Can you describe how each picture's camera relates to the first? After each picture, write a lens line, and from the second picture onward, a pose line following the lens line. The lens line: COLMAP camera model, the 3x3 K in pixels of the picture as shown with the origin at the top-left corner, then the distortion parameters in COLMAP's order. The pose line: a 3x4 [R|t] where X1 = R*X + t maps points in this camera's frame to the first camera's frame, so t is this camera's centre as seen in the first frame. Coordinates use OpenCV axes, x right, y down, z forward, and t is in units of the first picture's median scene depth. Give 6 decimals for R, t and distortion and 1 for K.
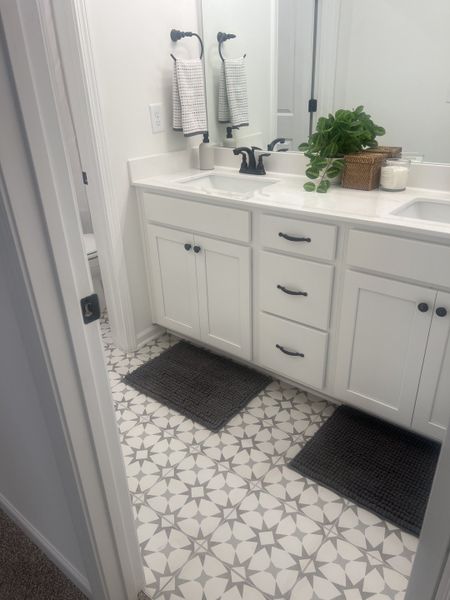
lens RADIAL K [[448.1, 0, 226.8], [0, 448.1, 302.0], [0, 0, 1]] dist [0.048199, -0.046799]
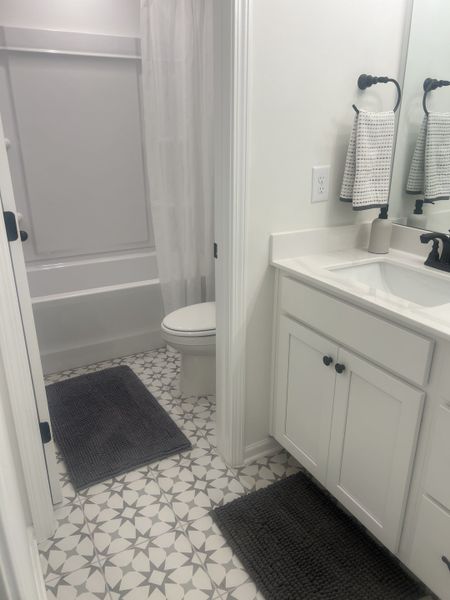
lens RADIAL K [[448.1, 0, 221.3], [0, 448.1, 300.5], [0, 0, 1]] dist [0.048199, -0.046799]
pose [[0.920447, 0.164440, -0.354594, -0.005211], [-0.199472, 0.977789, -0.064345, -0.128345], [0.336137, 0.129958, 0.932804, 0.249303]]
